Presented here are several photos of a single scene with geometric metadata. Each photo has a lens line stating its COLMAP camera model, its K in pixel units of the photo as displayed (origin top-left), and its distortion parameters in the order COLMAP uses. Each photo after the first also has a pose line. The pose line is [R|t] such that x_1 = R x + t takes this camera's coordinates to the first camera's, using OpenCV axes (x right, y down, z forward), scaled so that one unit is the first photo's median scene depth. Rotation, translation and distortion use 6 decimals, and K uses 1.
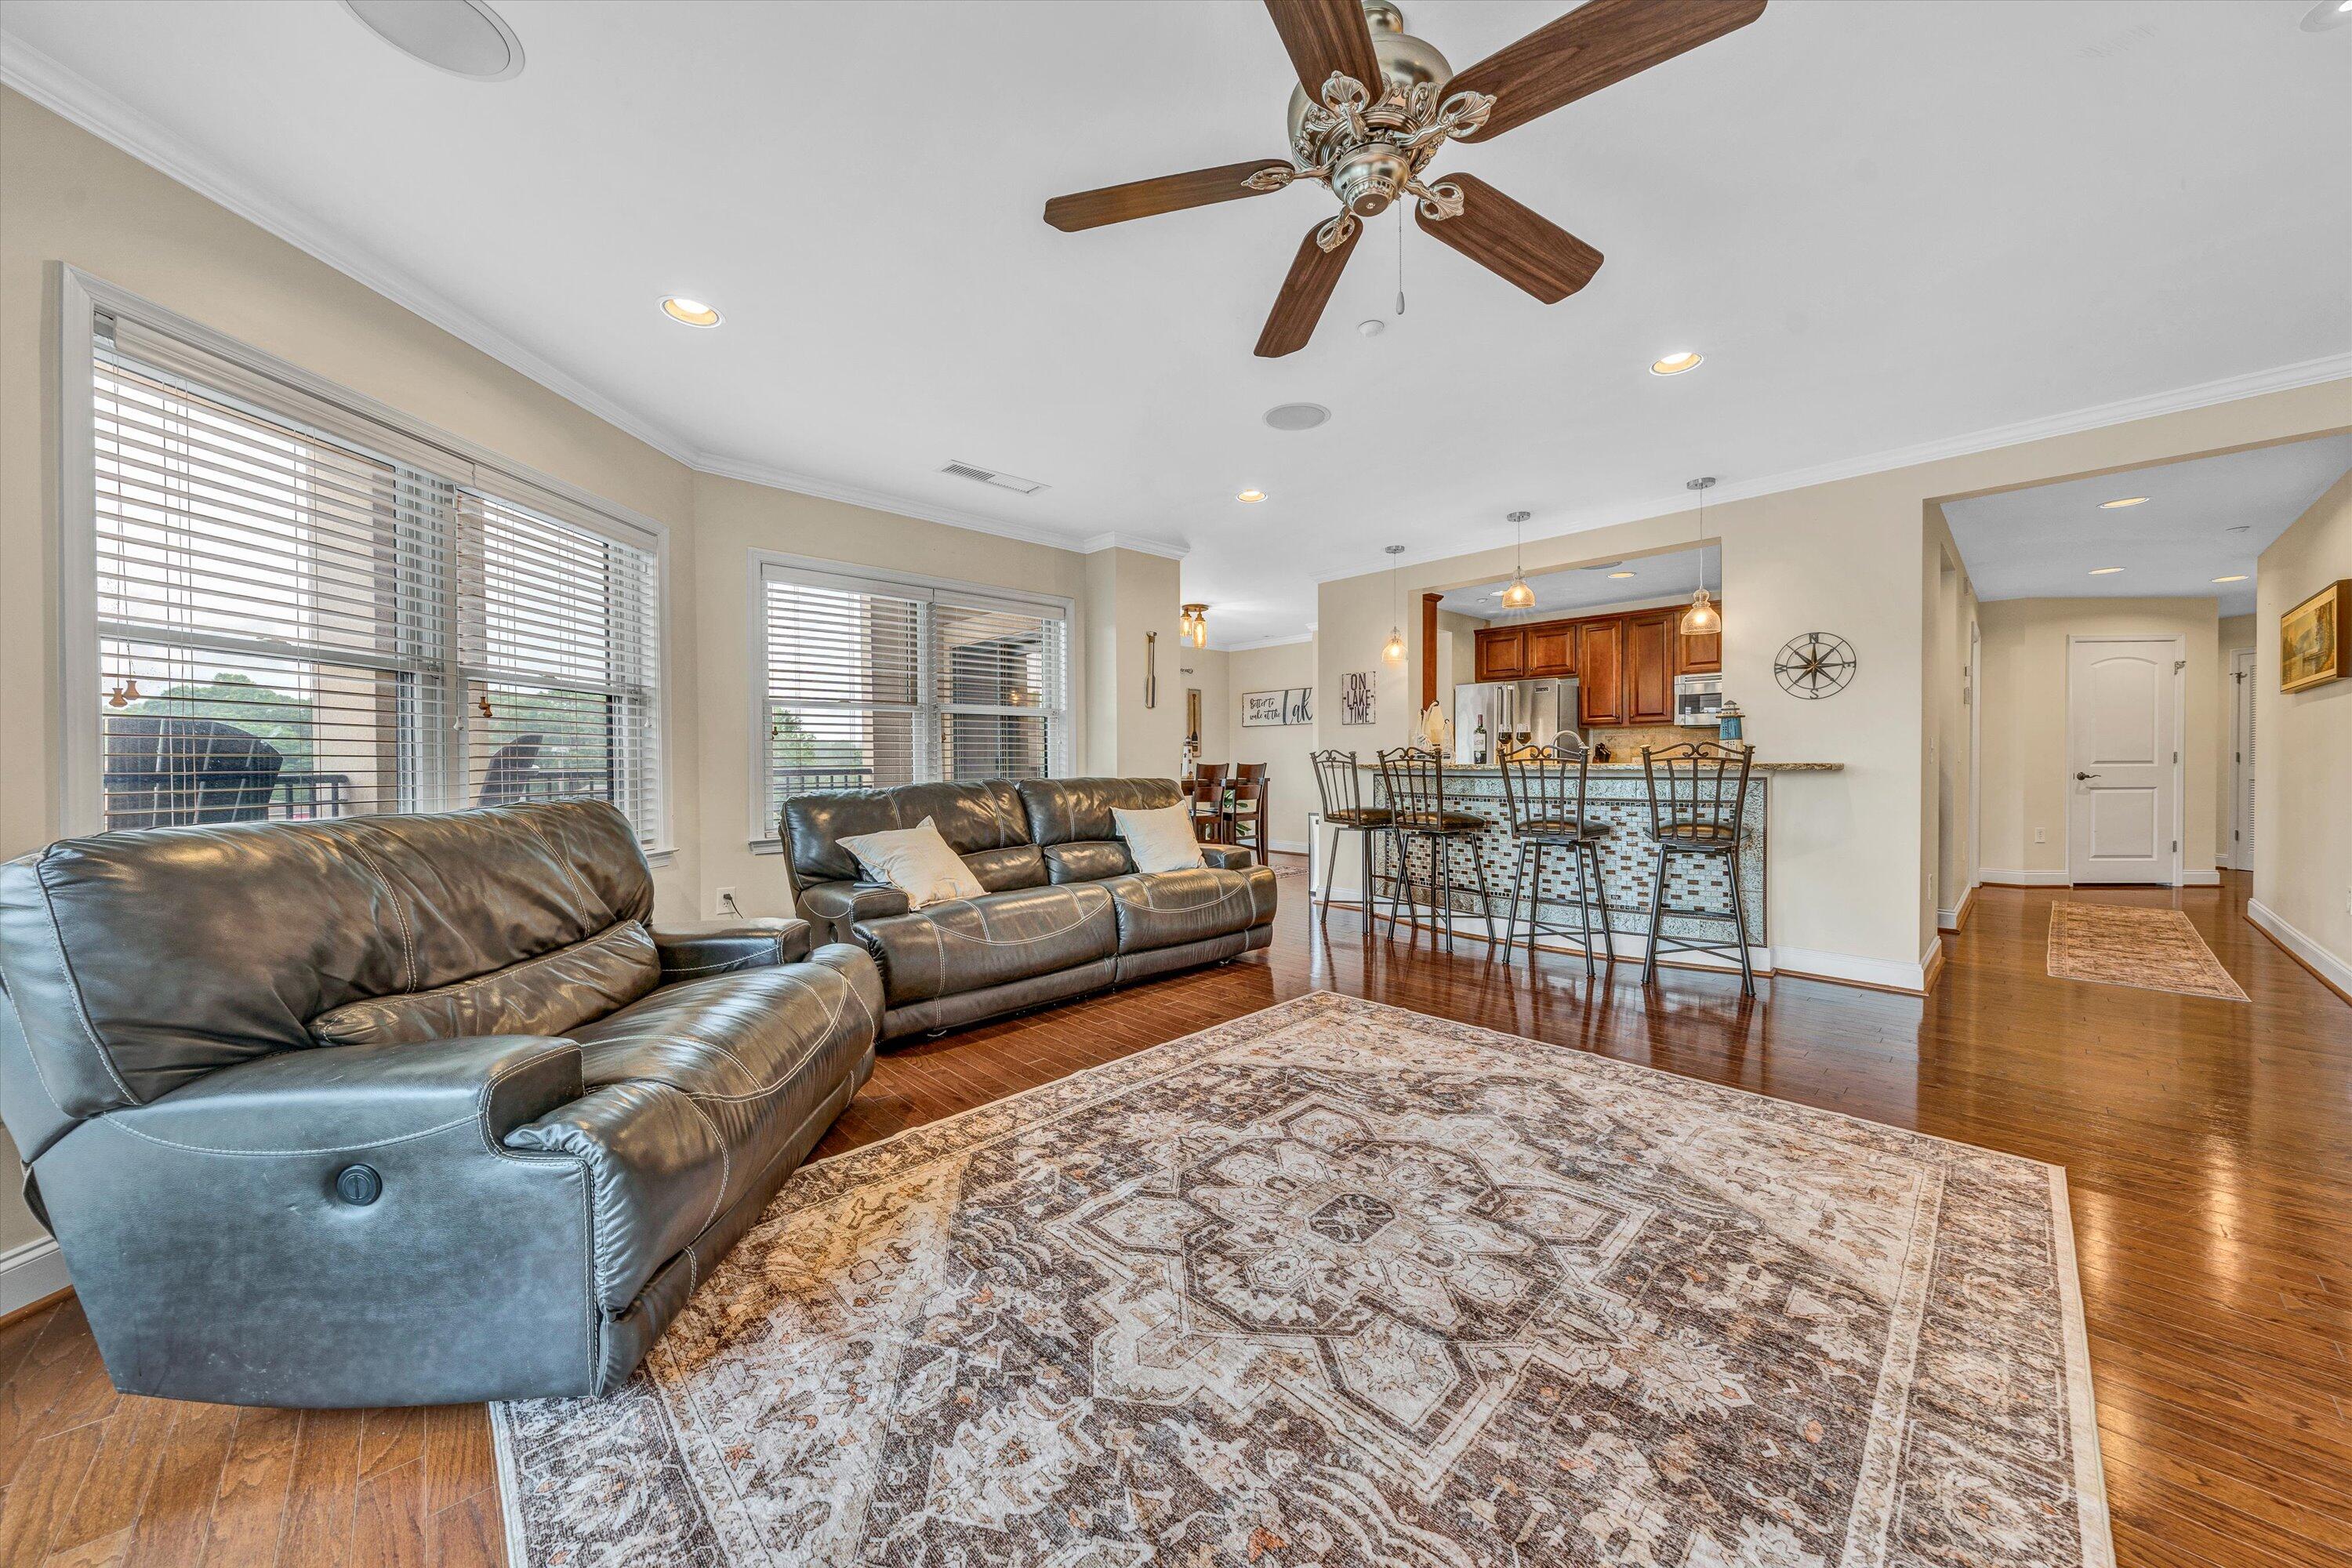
lens RADIAL K [[830.5, 0, 1181.3], [0, 830.5, 768.5], [0, 0, 1]] dist [-0.000918, -0.000077]
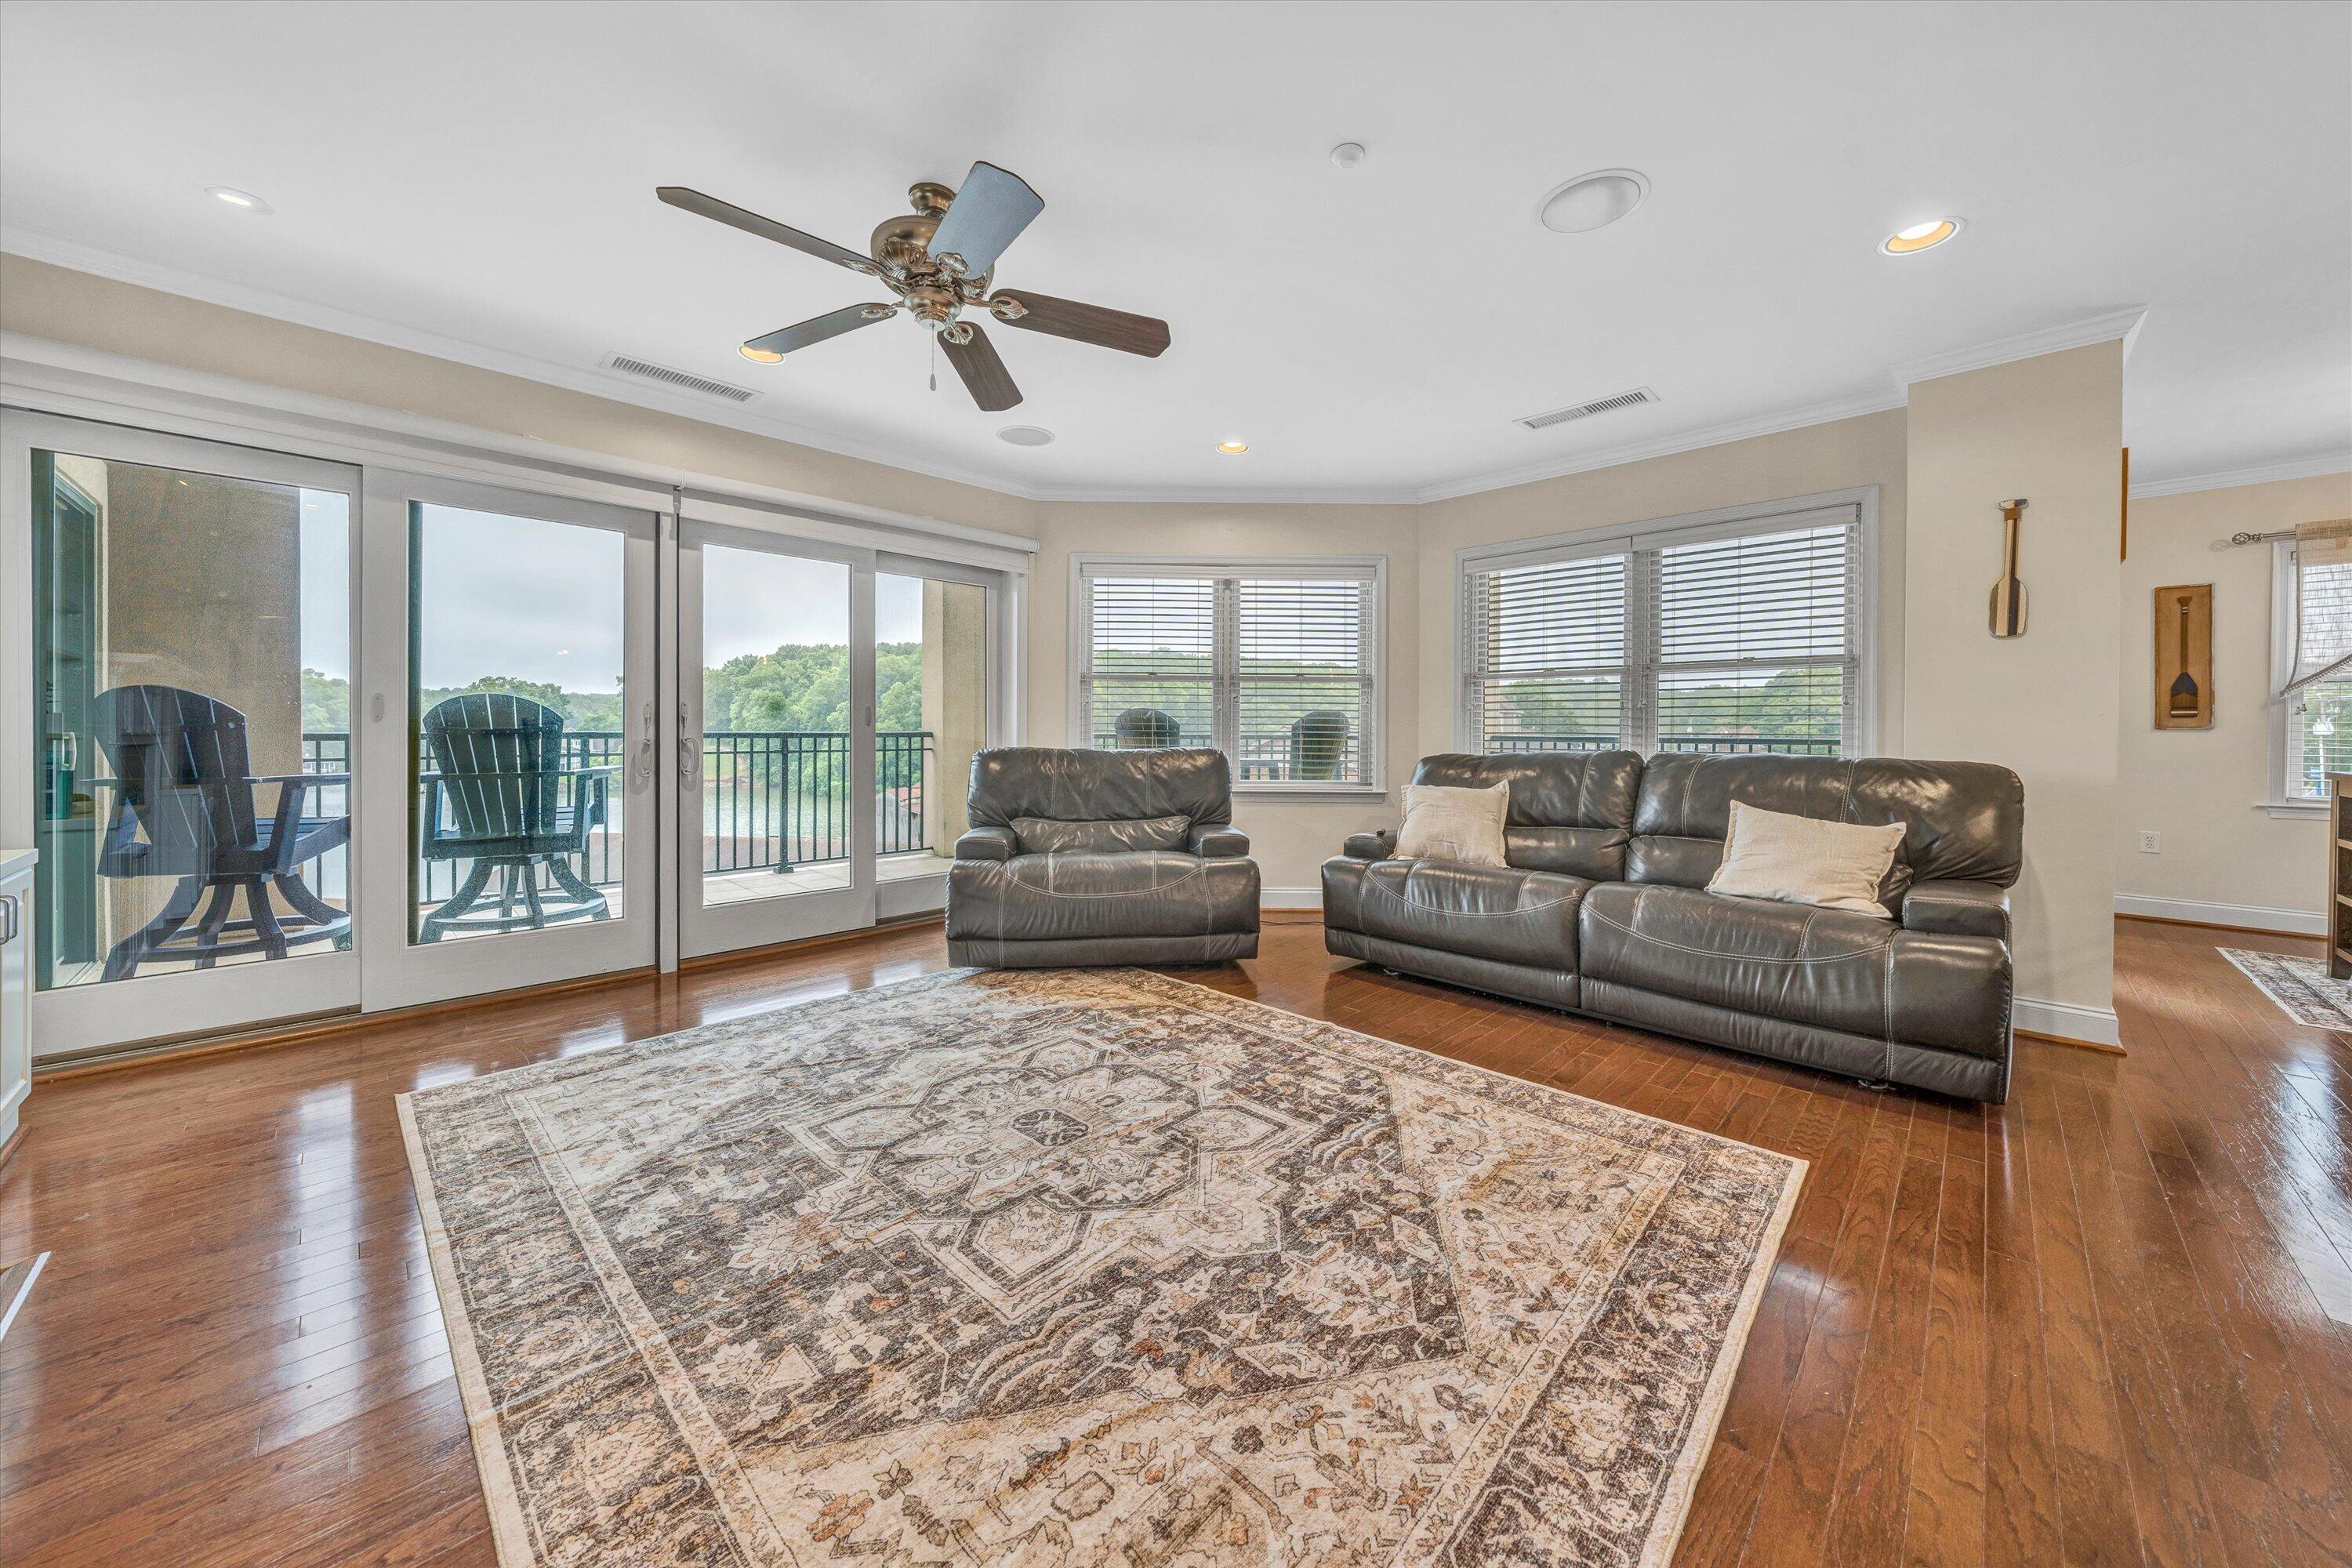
lens RADIAL K [[819.9, 0, 1184.9], [0, 819.9, 731.2], [0, 0, 1]] dist [0.001321, 0.000029]
pose [[0.032884, 0.007461, -0.999431, 1.270447], [-0.013762, 0.999881, 0.007012, -0.014583], [0.999364, 0.013524, 0.032982, 1.083196]]
